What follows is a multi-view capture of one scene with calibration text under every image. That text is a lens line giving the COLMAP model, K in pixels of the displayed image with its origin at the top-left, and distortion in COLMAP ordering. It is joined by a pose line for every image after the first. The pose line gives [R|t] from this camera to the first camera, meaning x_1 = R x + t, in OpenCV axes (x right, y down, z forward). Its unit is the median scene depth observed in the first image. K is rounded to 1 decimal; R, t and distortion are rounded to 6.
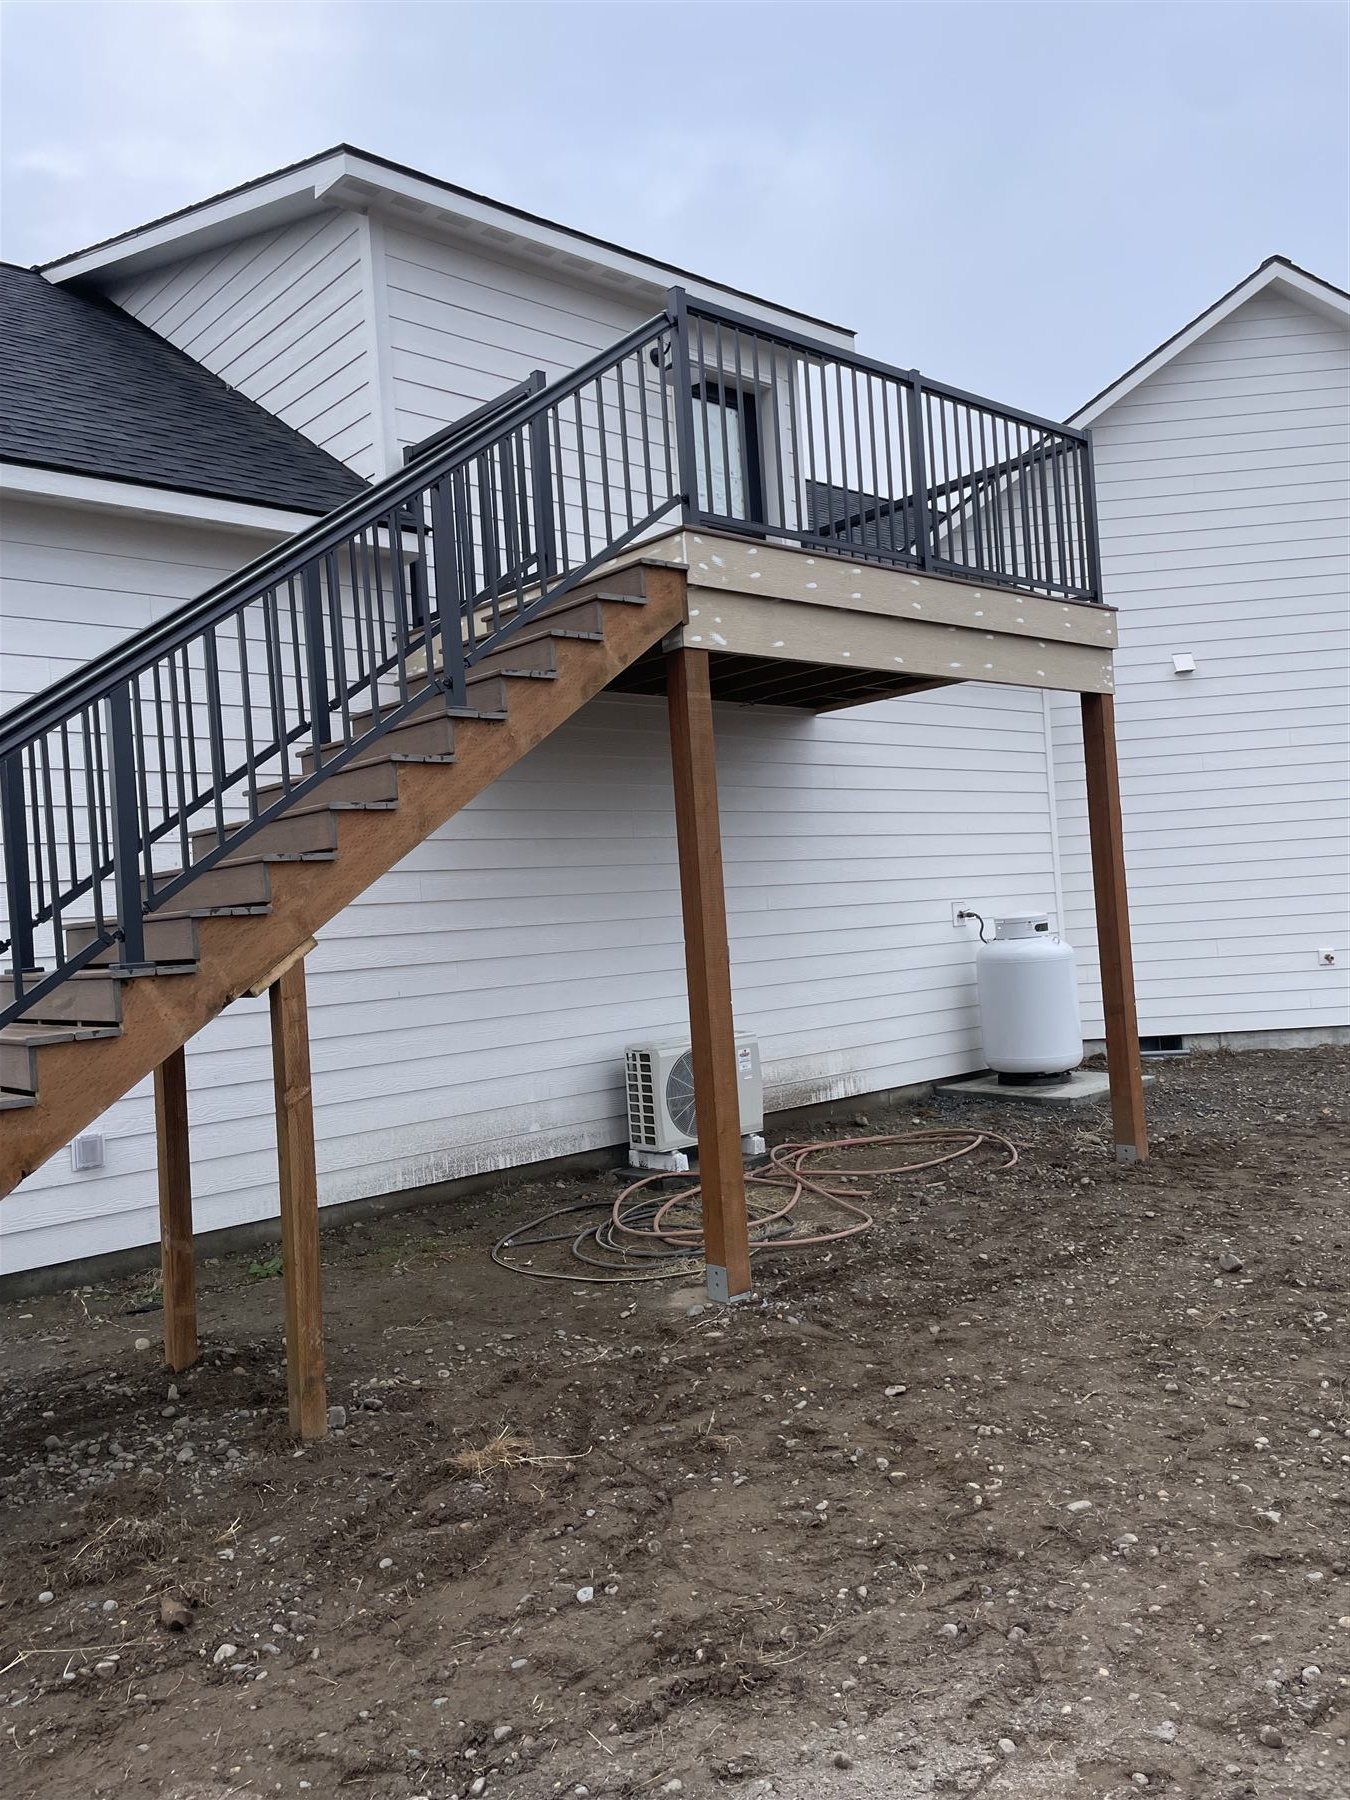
lens RADIAL K [[1360.1, 0, 675.0], [0, 1360.1, 900.0], [0, 0, 1]] dist [0.035161, -0.005171]
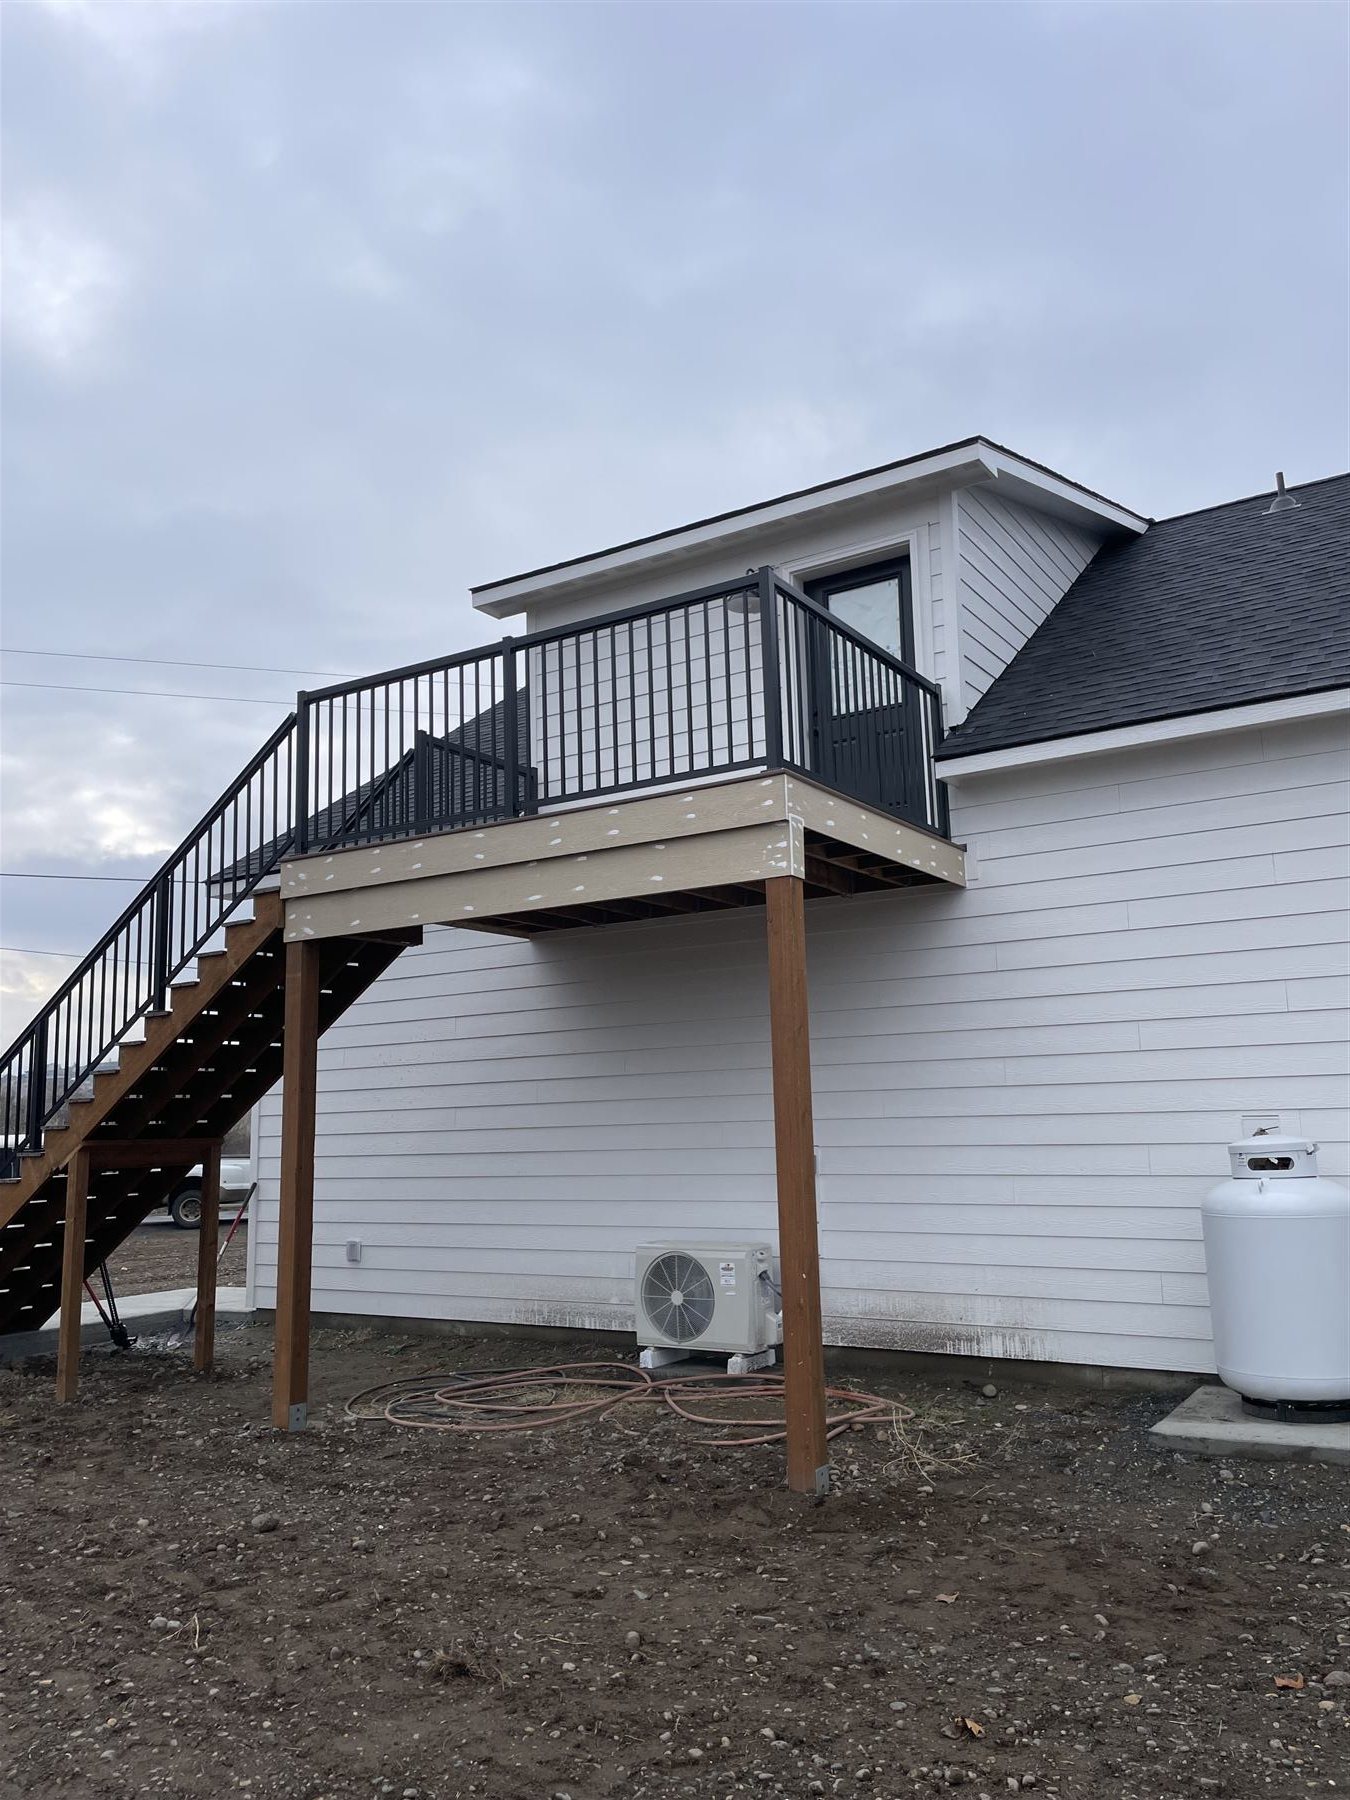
lens RADIAL K [[1360.1, 0, 675.0], [0, 1360.1, 900.0], [0, 0, 1]] dist [0.035161, -0.005171]
pose [[0.274845, -0.100018, -0.956272, 1.017886], [0.019994, 0.994954, -0.098317, -0.056744], [0.961281, 0.007903, 0.275458, 0.687047]]
